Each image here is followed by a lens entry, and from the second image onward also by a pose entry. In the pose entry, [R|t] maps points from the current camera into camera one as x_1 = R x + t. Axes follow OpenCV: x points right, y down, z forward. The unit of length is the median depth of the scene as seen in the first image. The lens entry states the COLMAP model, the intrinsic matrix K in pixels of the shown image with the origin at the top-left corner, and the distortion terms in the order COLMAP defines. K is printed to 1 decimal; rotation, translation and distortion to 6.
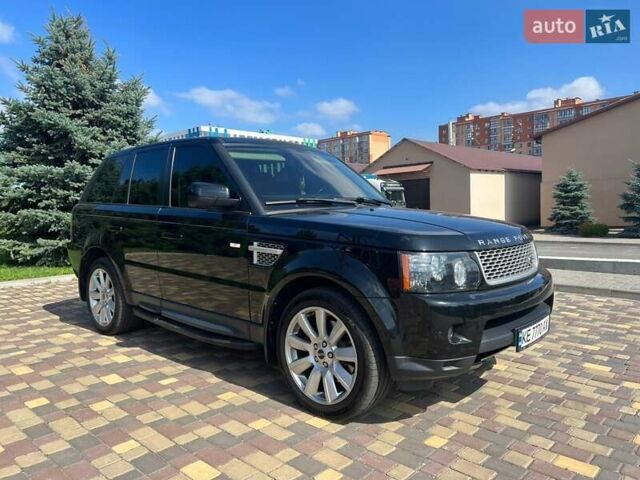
lens RADIAL K [[484.4, 0, 320.0], [0, 484.4, 240.0], [0, 0, 1]] dist [0.089926, -0.101694]
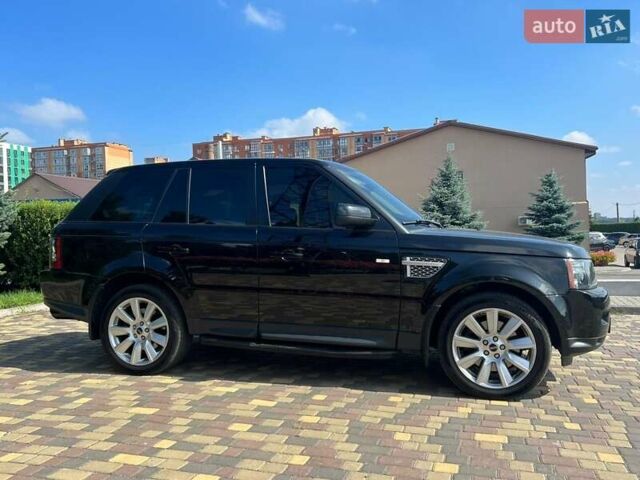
lens RADIAL K [[586.9, 0, 320.0], [0, 586.9, 240.0], [0, 0, 1]] dist [0.119789, -0.209232]
pose [[0.886931, 0.004132, 0.461884, -0.927648], [0.026475, 0.997861, -0.059765, 0.040323], [-0.461143, 0.065236, 0.884925, -0.103172]]
